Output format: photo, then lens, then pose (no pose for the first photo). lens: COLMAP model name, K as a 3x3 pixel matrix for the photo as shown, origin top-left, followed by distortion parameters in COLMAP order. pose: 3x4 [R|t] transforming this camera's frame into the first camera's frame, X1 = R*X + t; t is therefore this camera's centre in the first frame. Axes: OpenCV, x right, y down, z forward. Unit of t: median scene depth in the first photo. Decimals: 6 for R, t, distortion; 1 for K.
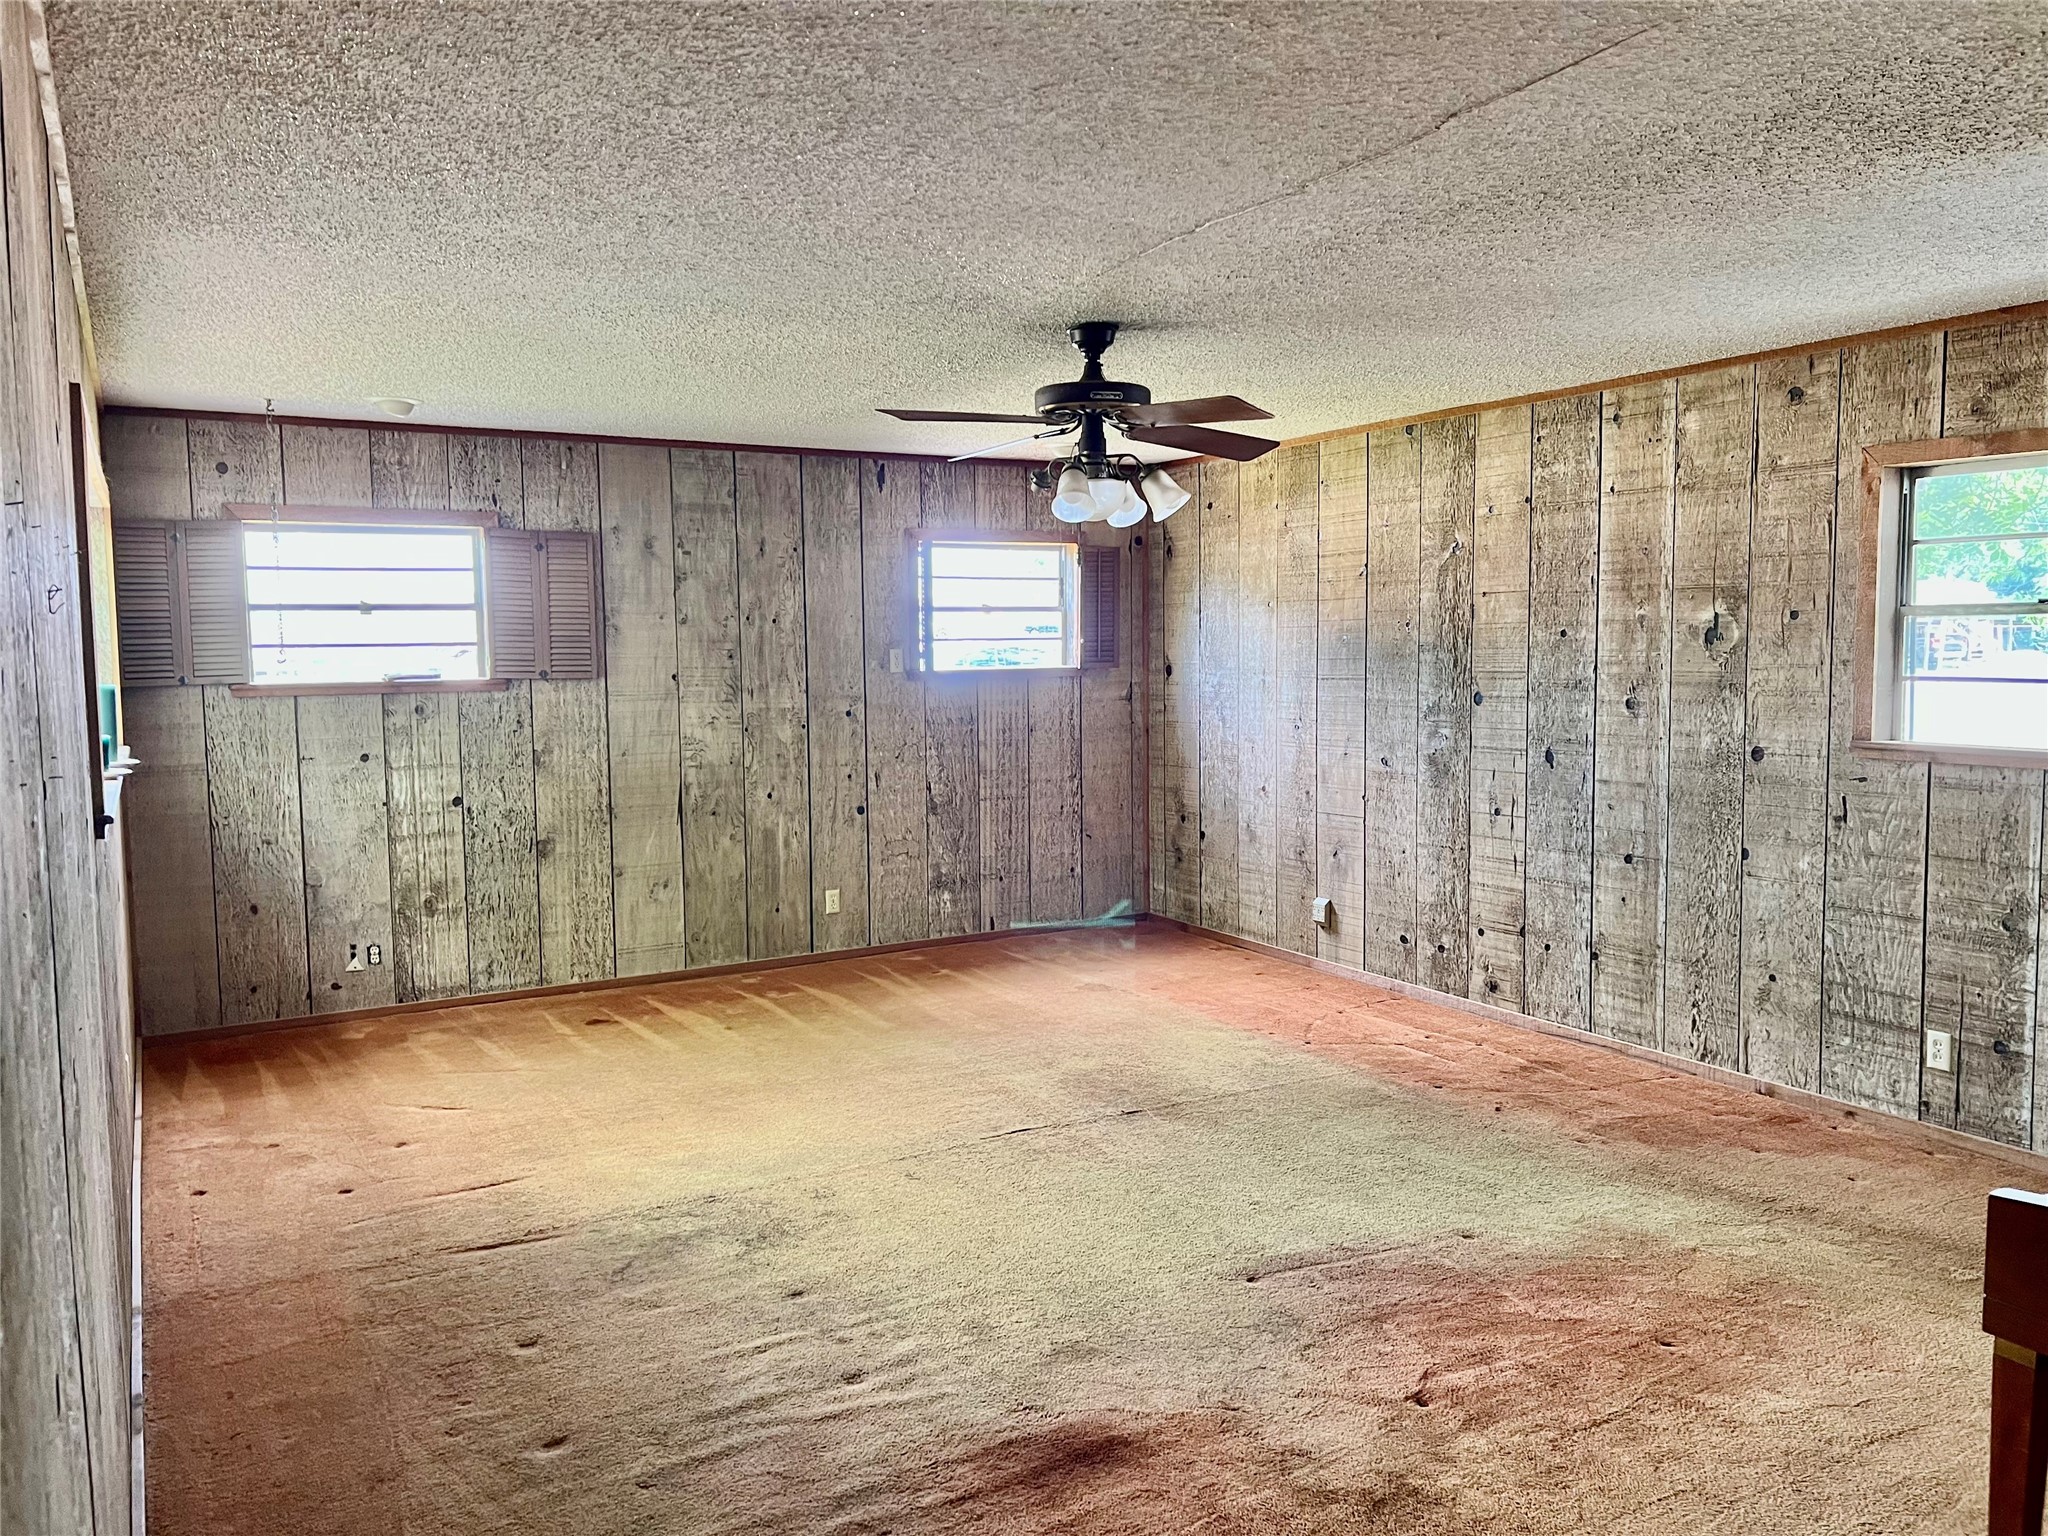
lens RADIAL K [[1545.0, 0, 1024.9], [0, 1545.0, 758.0], [0, 0, 1]] dist [0.044629, -0.048083]
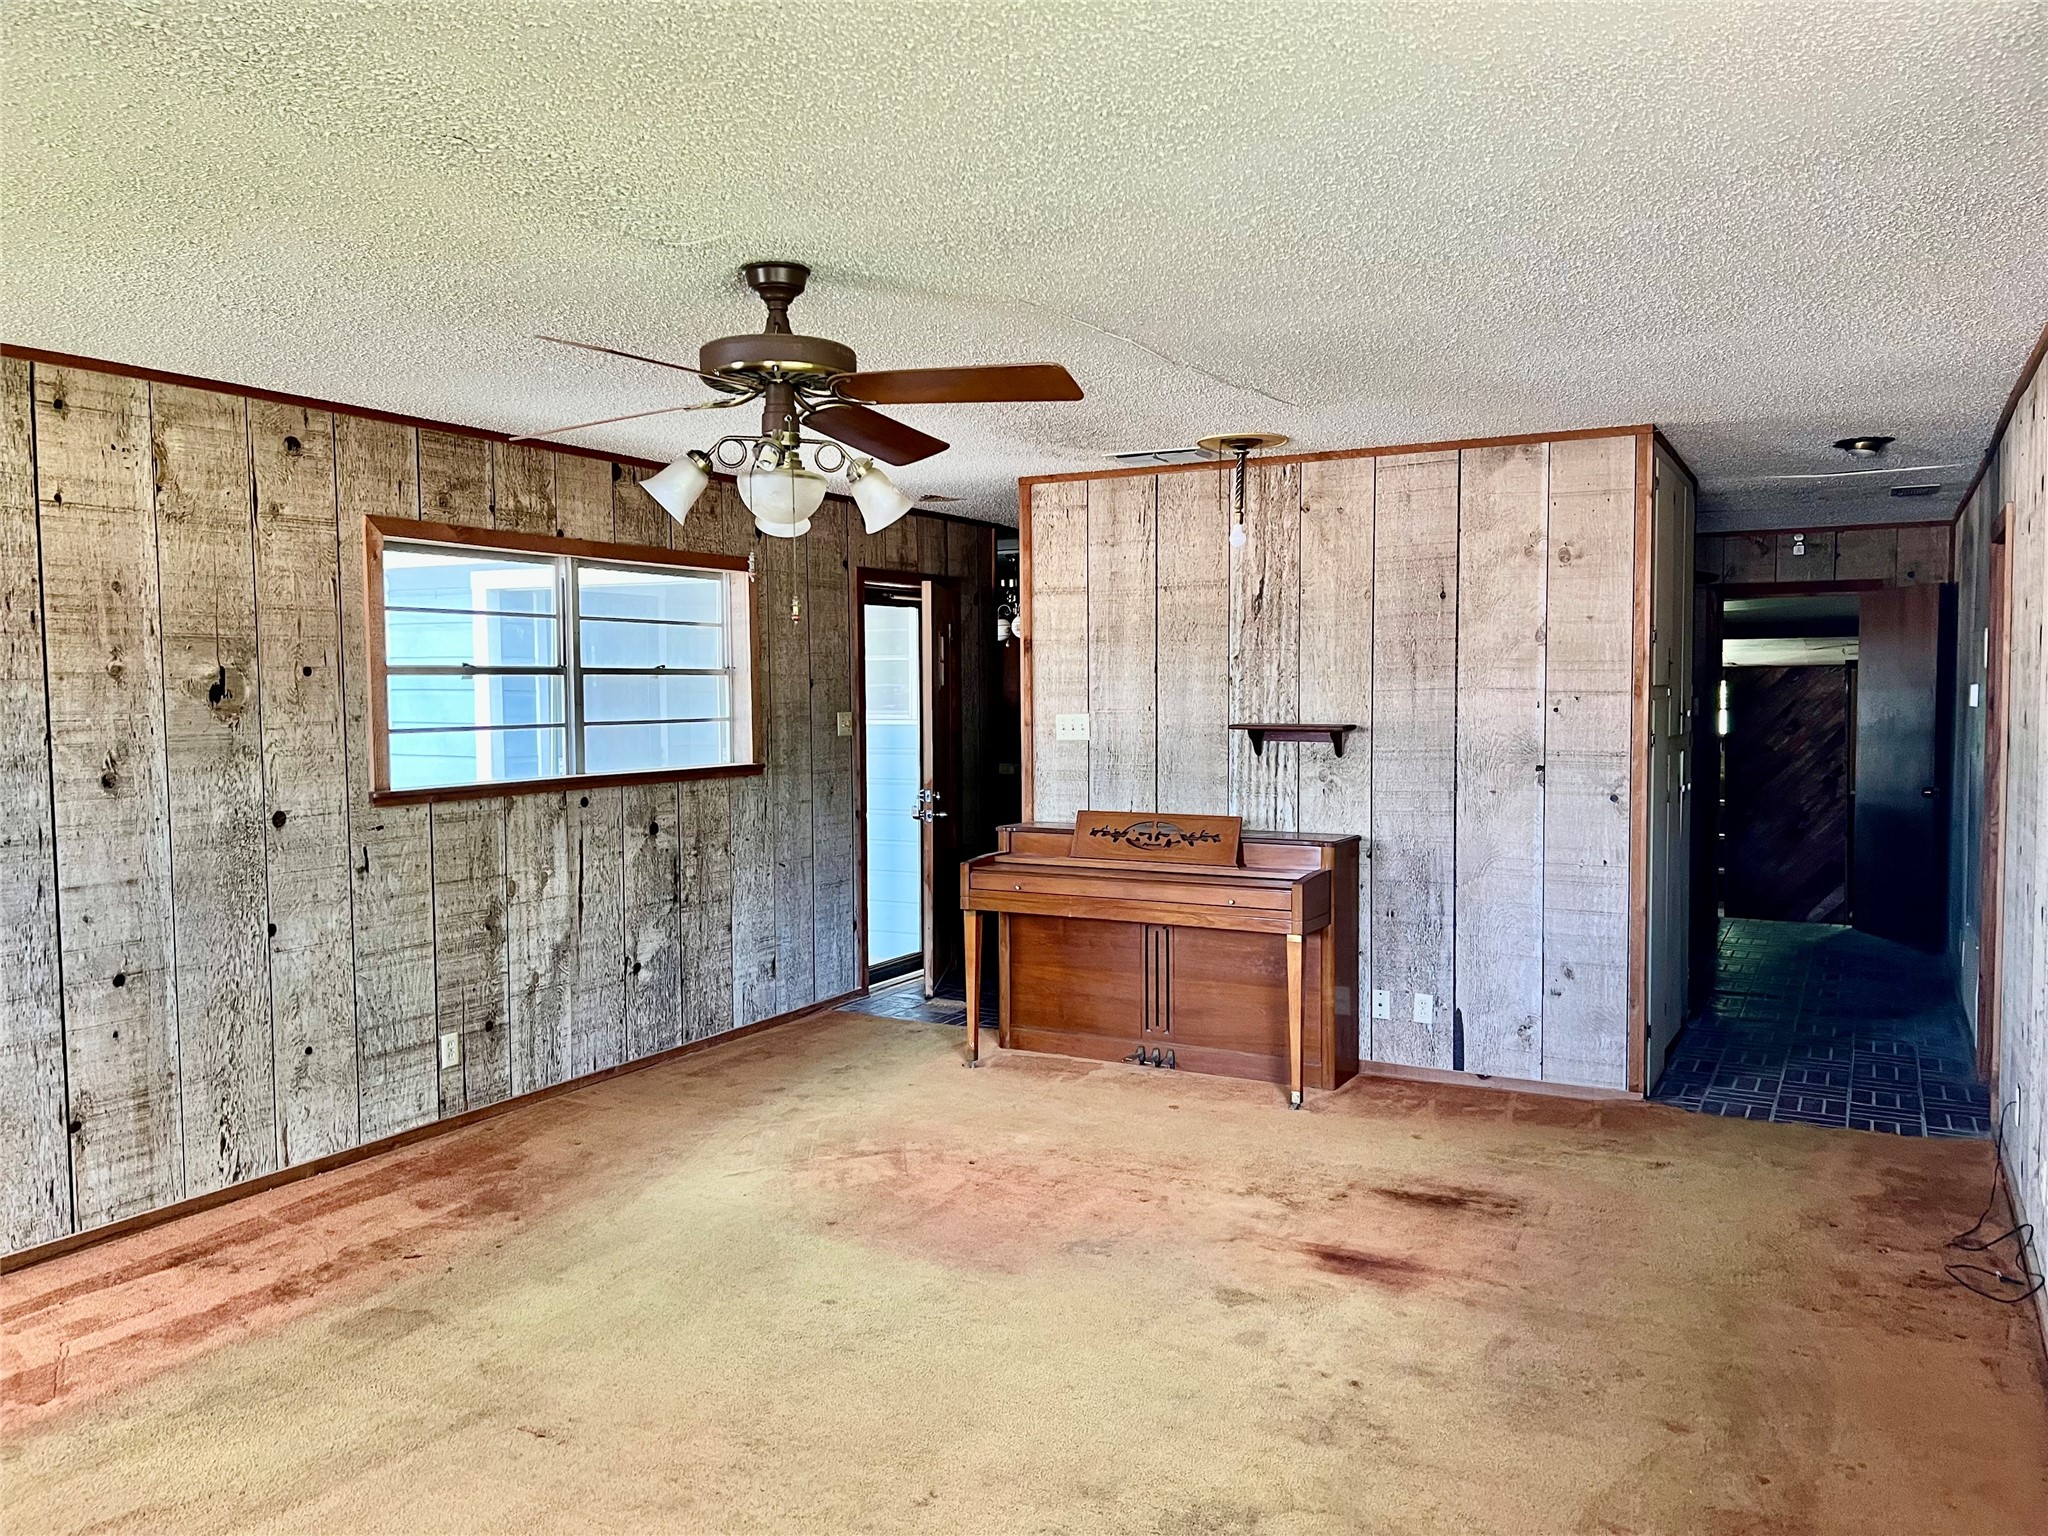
lens RADIAL K [[1545.0, 0, 1026.3], [0, 1545.0, 774.9], [0, 0, 1]] dist [0.044629, -0.048083]
pose [[-0.527926, -0.031691, 0.848699, -0.554752], [0.084334, 0.992408, 0.089516, -0.074699], [-0.845093, 0.118832, -0.521246, 1.102611]]
